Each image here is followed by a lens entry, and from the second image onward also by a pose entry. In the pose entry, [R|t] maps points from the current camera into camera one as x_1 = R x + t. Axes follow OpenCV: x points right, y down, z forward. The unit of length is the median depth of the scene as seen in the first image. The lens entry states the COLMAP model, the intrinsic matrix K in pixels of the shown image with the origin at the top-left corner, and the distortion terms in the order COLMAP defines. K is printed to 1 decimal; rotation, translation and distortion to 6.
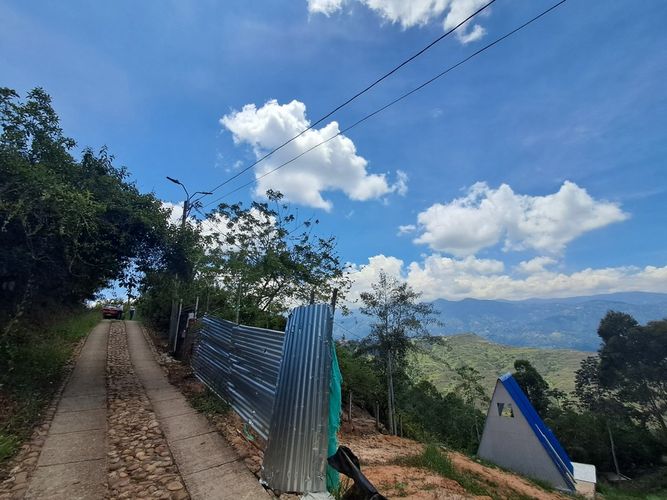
lens RADIAL K [[309.9, 0, 334.2], [0, 309.9, 253.6], [0, 0, 1]] dist [0.016502, 0.001406]
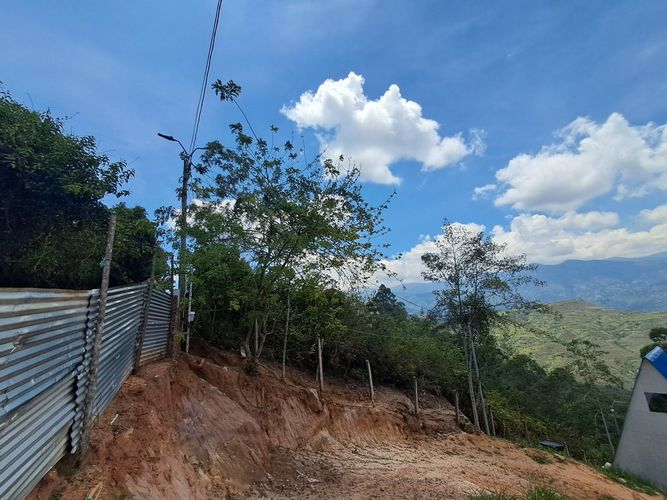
lens RADIAL K [[309.9, 0, 334.2], [0, 309.9, 253.6], [0, 0, 1]] dist [0.016502, 0.001406]
pose [[0.966977, -0.097473, -0.235487, 0.033371], [0.113859, 0.991861, 0.056987, 0.032752], [0.228015, -0.081918, 0.970205, 0.109547]]
